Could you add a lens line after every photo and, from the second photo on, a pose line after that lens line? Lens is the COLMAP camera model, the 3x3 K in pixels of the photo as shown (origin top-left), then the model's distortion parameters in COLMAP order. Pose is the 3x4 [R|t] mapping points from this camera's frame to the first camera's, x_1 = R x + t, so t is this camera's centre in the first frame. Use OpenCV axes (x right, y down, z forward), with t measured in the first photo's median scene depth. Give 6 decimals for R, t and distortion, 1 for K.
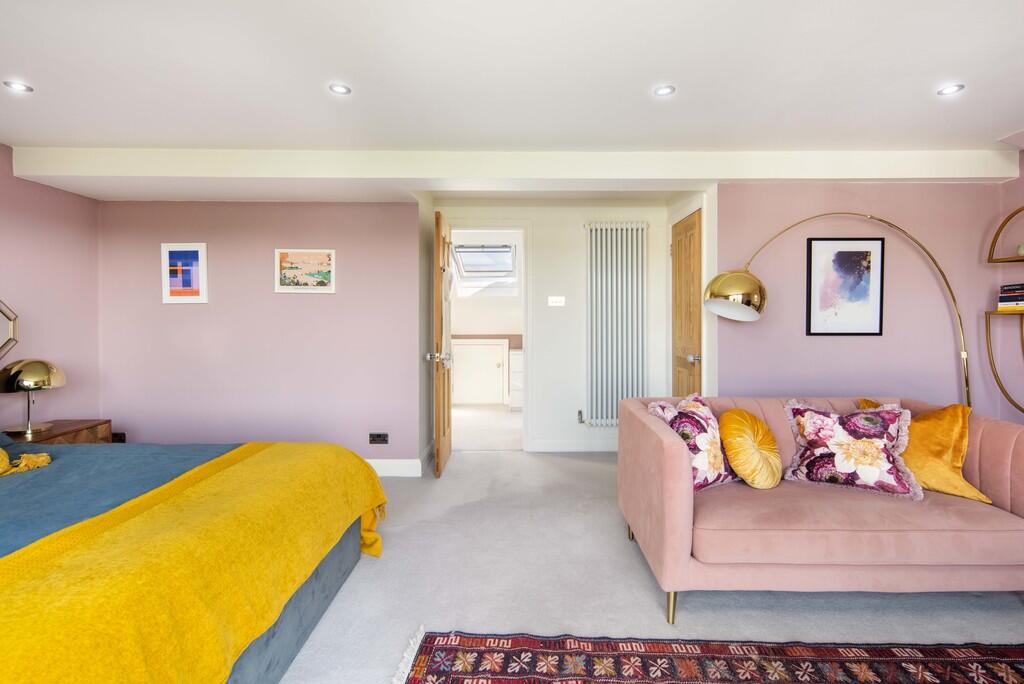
lens RADIAL K [[475.2, 0, 507.6], [0, 475.2, 316.6], [0, 0, 1]] dist [0.002107, 0.000177]
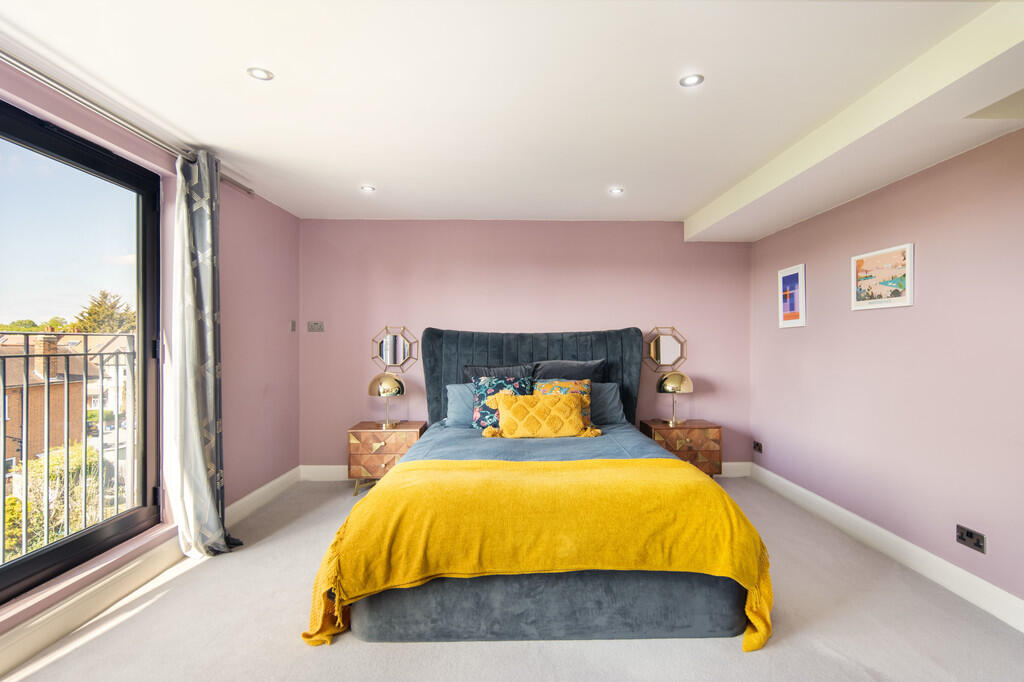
lens RADIAL K [[475.2, 0, 511.5], [0, 475.2, 343.3], [0, 0, 1]] dist [0.002107, 0.000177]
pose [[0.038602, -0.000608, -0.999254, 0.321211], [0.000483, 1.000000, -0.000590, 0.007090], [0.999255, -0.000459, 0.038602, 0.395199]]
